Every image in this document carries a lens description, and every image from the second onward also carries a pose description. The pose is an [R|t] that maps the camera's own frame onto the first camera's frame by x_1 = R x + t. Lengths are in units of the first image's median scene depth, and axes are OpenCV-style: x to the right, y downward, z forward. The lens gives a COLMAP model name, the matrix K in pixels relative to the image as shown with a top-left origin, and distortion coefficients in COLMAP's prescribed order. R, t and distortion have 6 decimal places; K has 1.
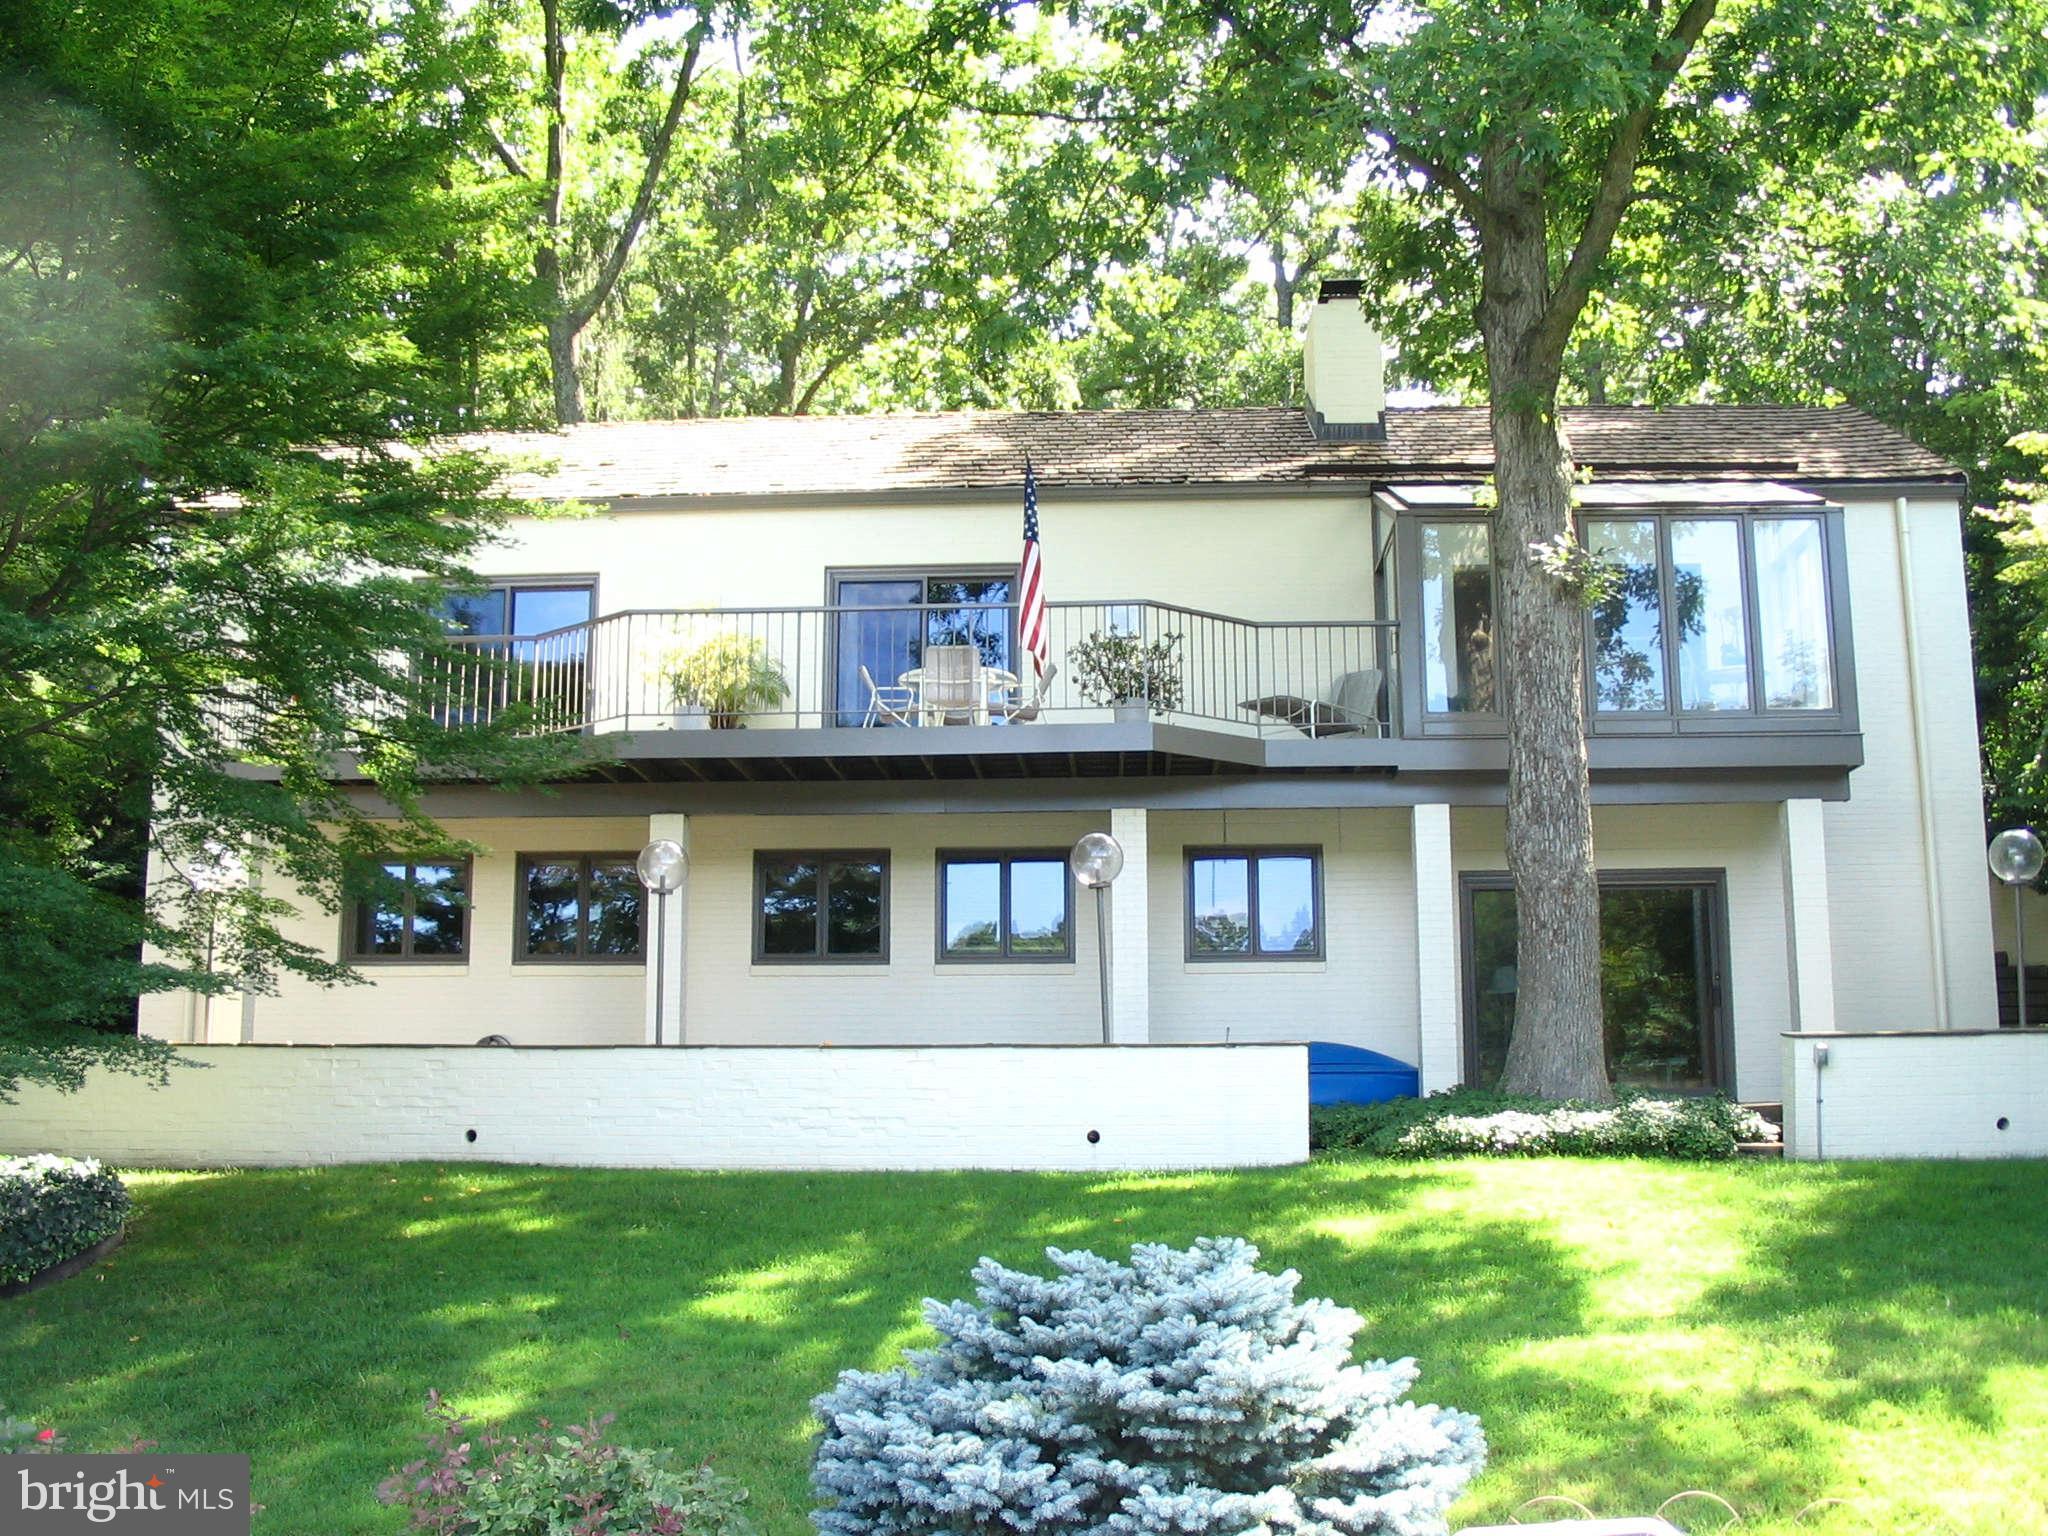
lens RADIAL K [[2225.4, 0, 1024.0], [0, 2225.4, 768.0], [0, 0, 1]] dist [-0.167718, 0.245255]
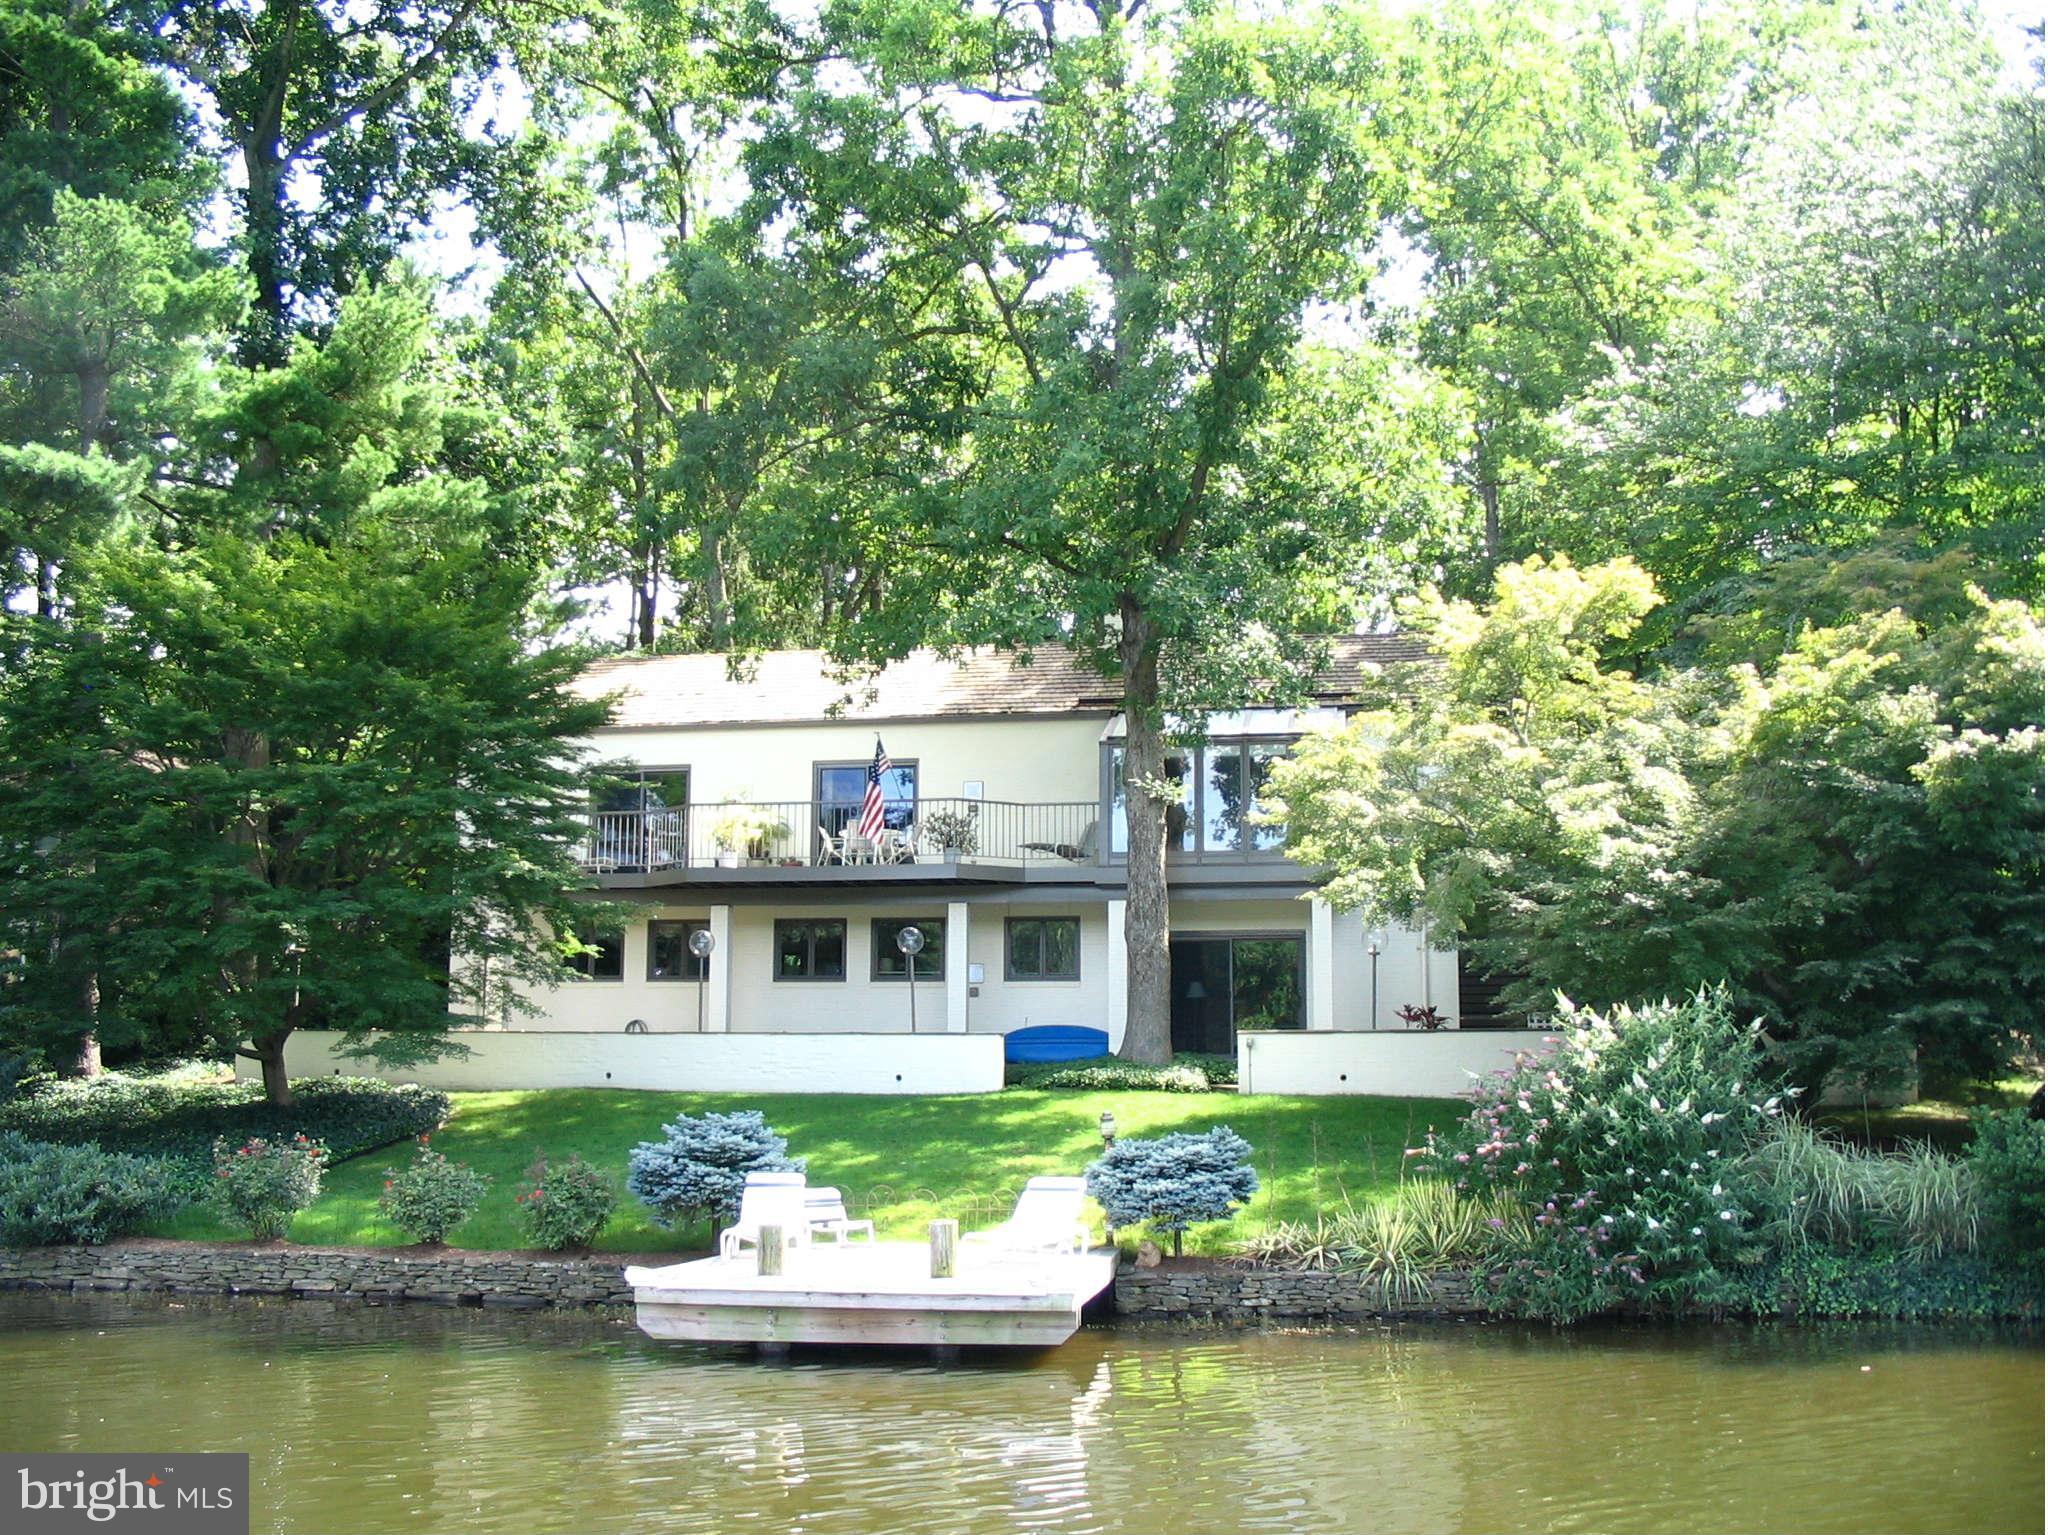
lens RADIAL K [[2225.4, 0, 1024.0], [0, 2225.4, 767.5], [0, 0, 1]] dist [-0.167718, 0.245255]
pose [[0.992576, -0.011106, -0.121117, 0.323805], [0.014988, 0.999401, 0.031192, -0.150376], [0.120698, -0.032776, 0.992148, -0.834255]]
